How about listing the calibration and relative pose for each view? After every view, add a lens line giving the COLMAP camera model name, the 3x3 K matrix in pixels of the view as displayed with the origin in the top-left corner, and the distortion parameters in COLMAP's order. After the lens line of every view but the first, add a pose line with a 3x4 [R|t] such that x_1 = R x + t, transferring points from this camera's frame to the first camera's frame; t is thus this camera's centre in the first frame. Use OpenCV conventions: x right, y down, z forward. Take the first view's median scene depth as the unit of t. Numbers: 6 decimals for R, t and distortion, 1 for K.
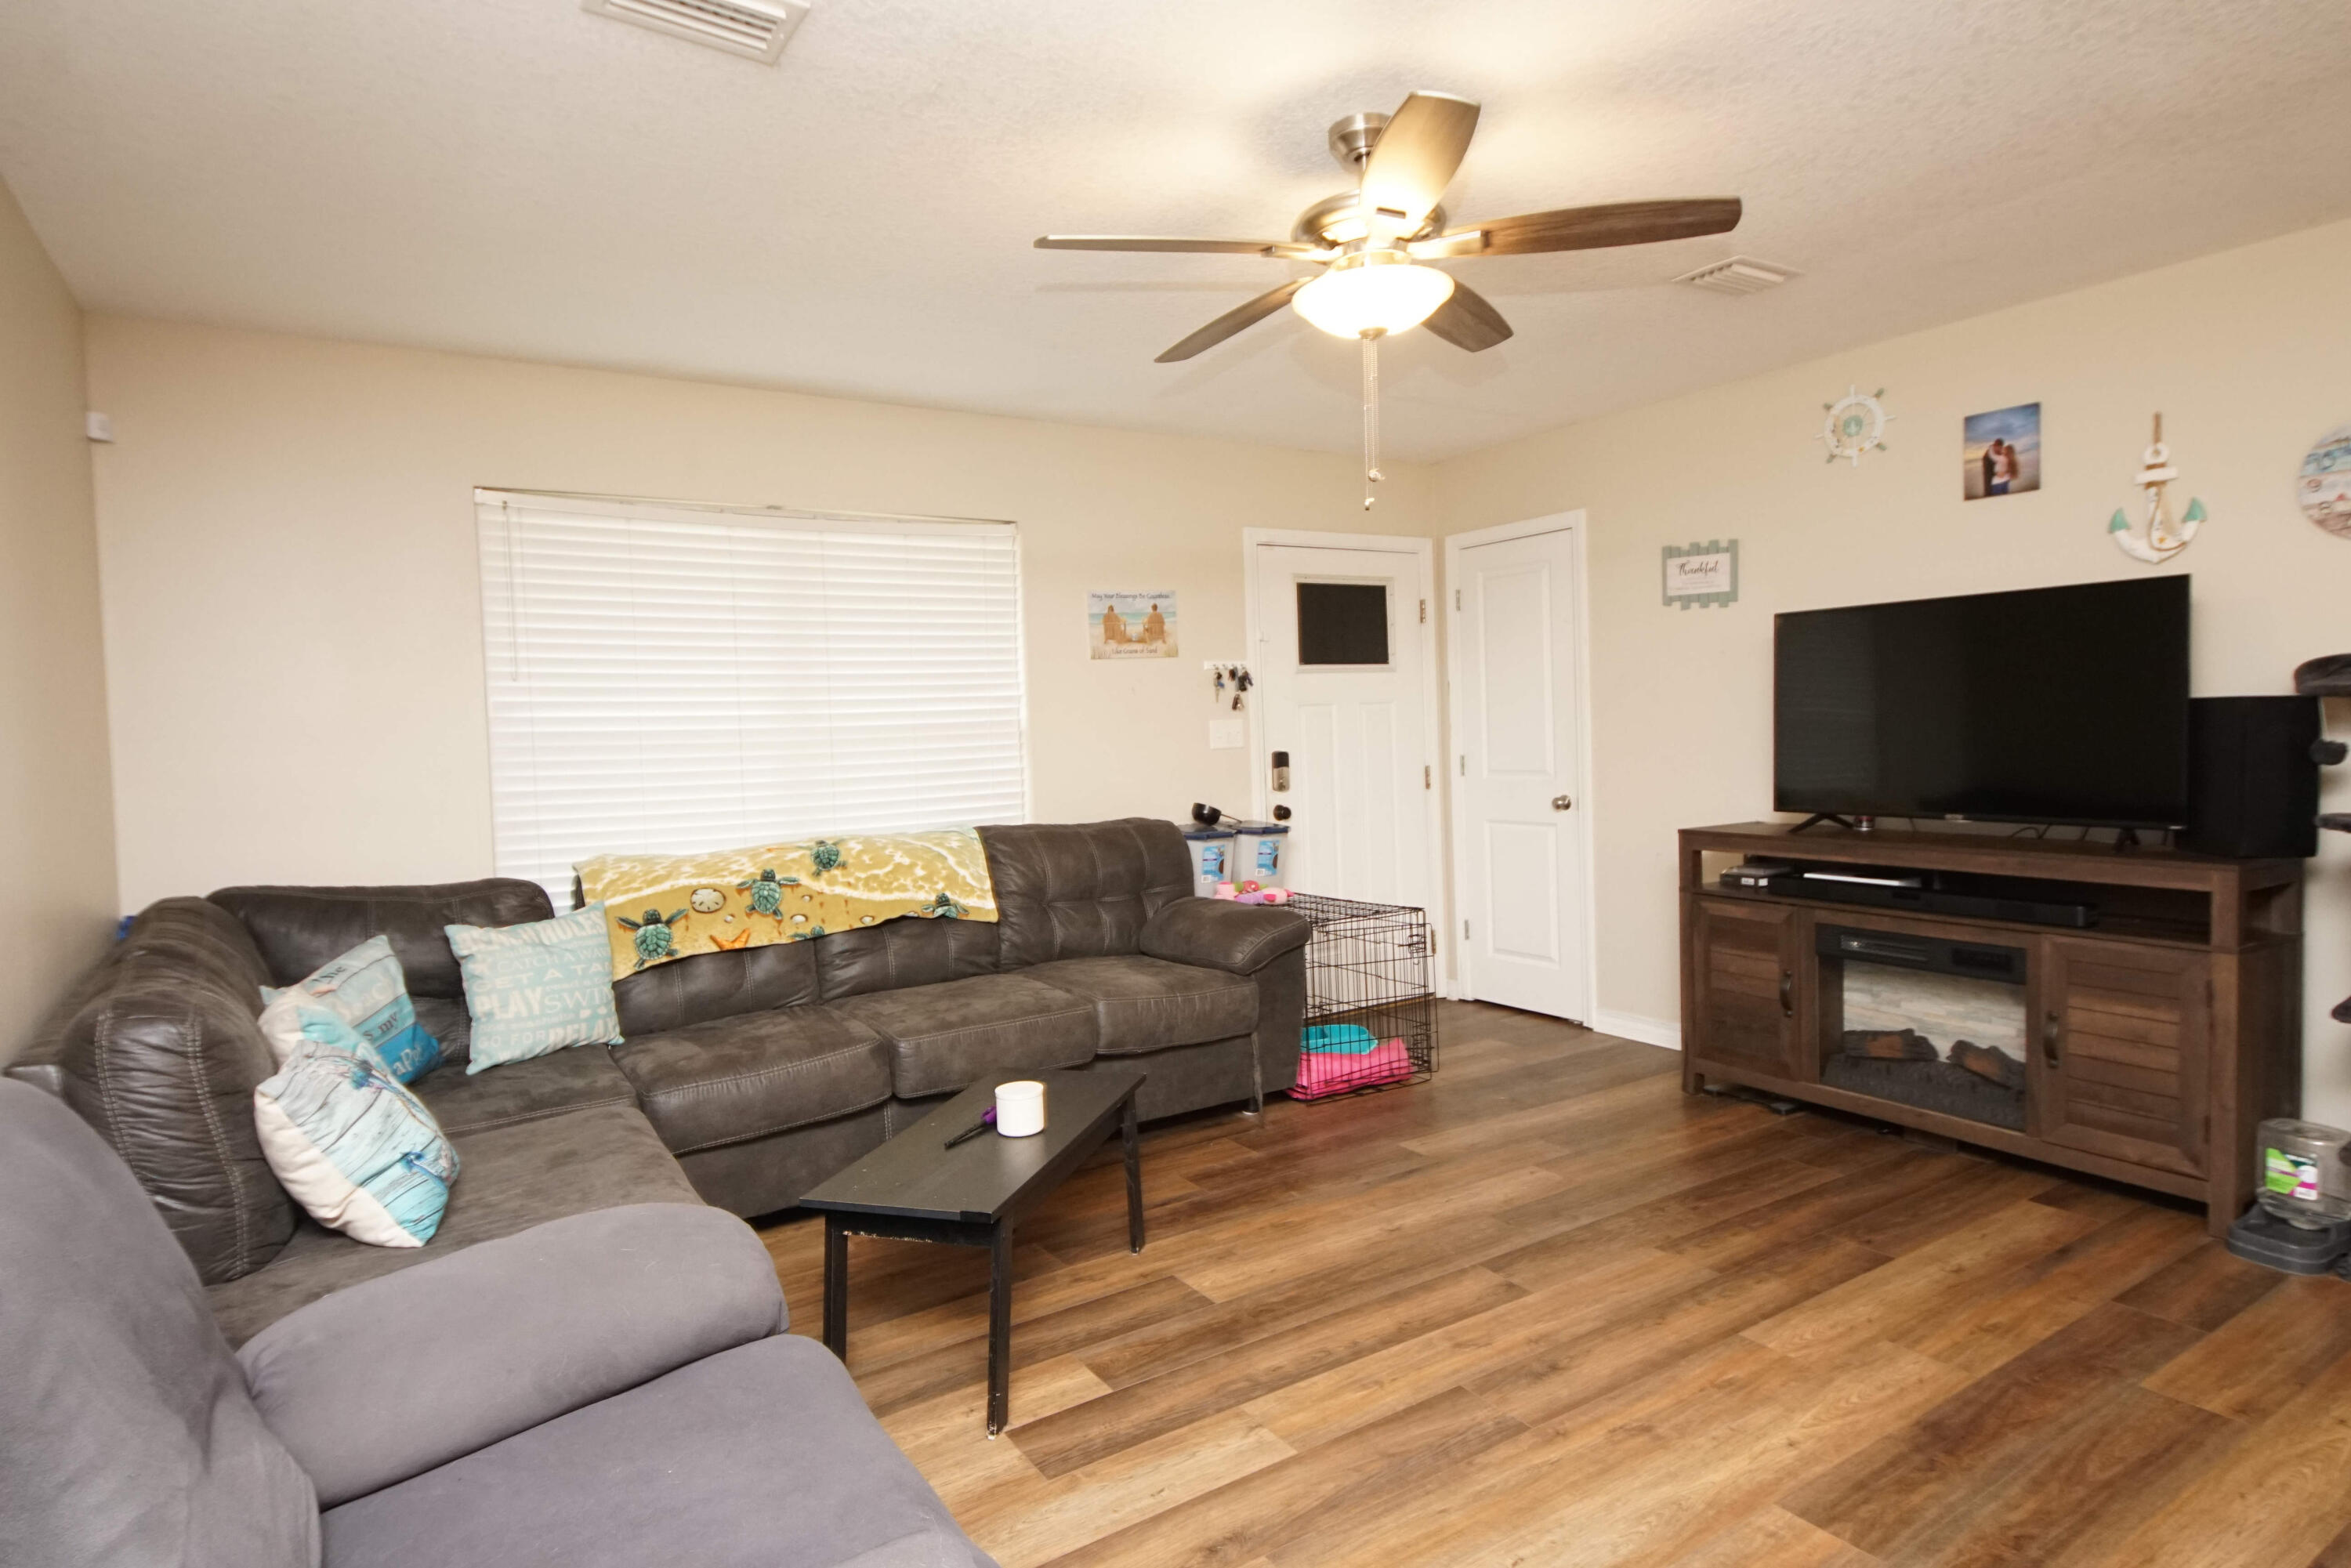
lens RADIAL K [[1247.7, 0, 1167.4], [0, 1247.7, 777.2], [0, 0, 1]] dist [0.025602, -0.008467]
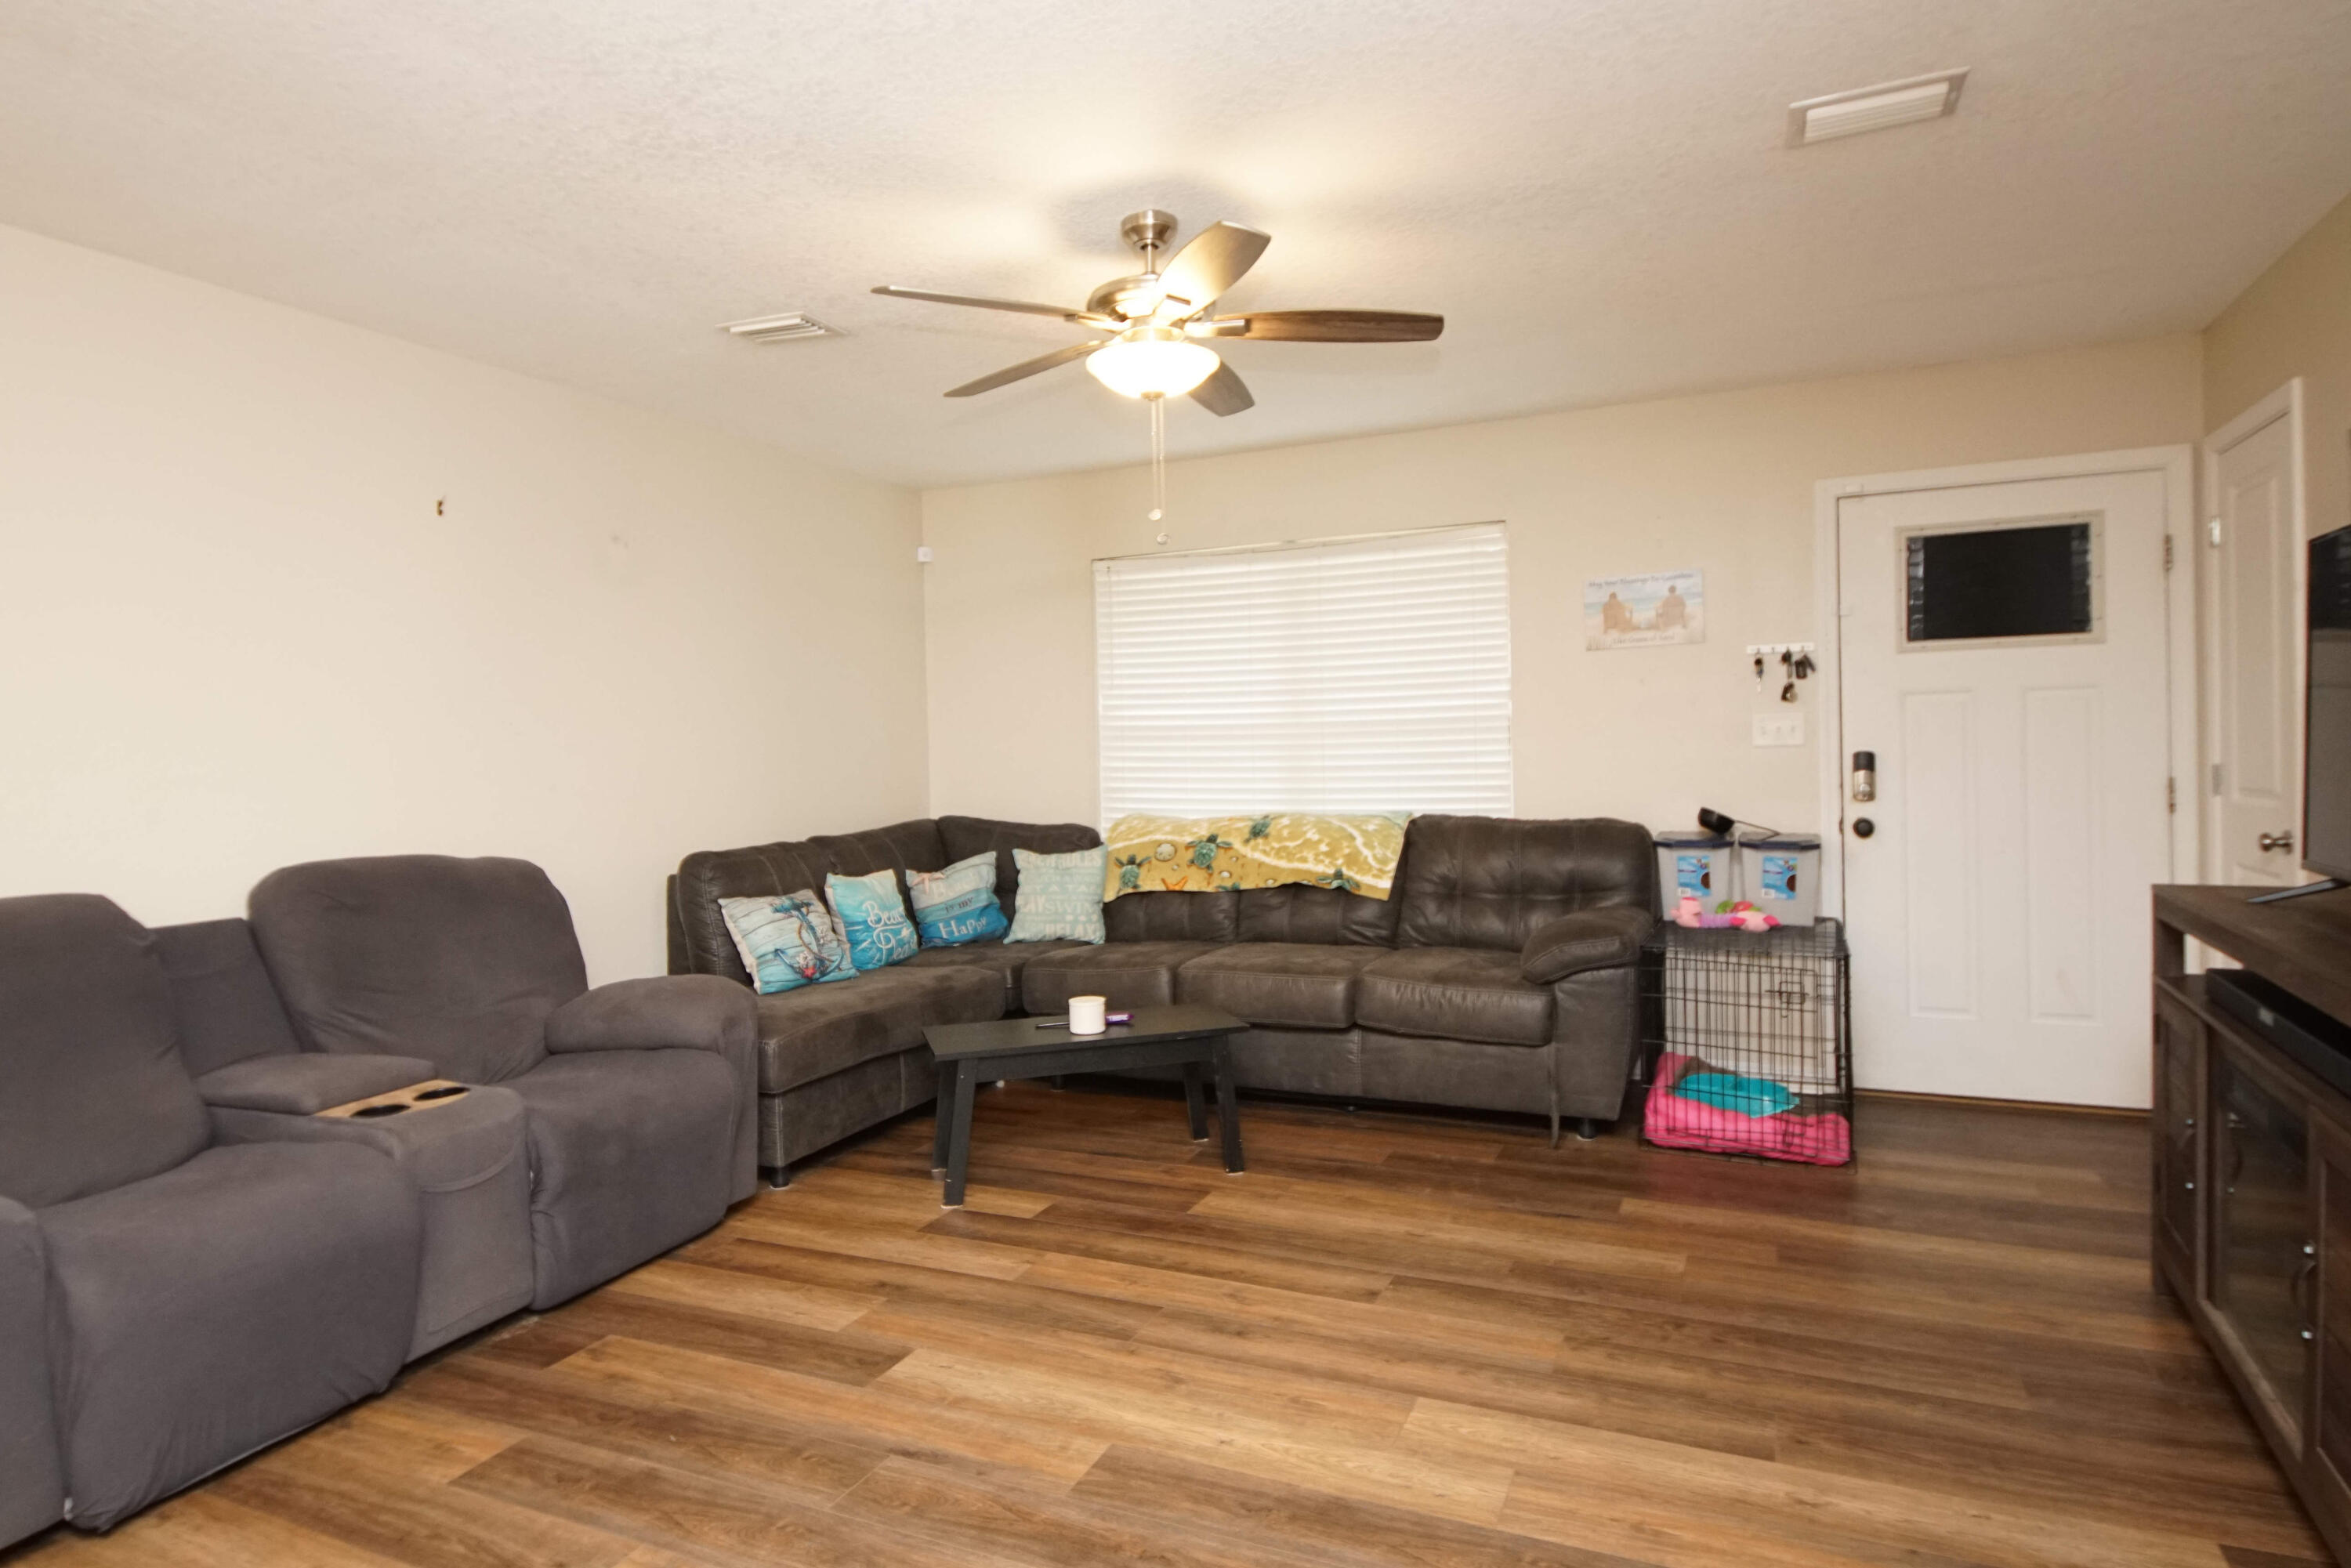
lens RADIAL K [[1313.7, 0, 1173.8], [0, 1313.7, 793.6], [0, 0, 1]] dist [0.020001, -0.001884]
pose [[0.553727, 0.049201, -0.831243, 0.773538], [-0.030524, 0.998781, 0.038784, -0.018196], [0.832139, 0.003897, 0.554554, 0.218562]]
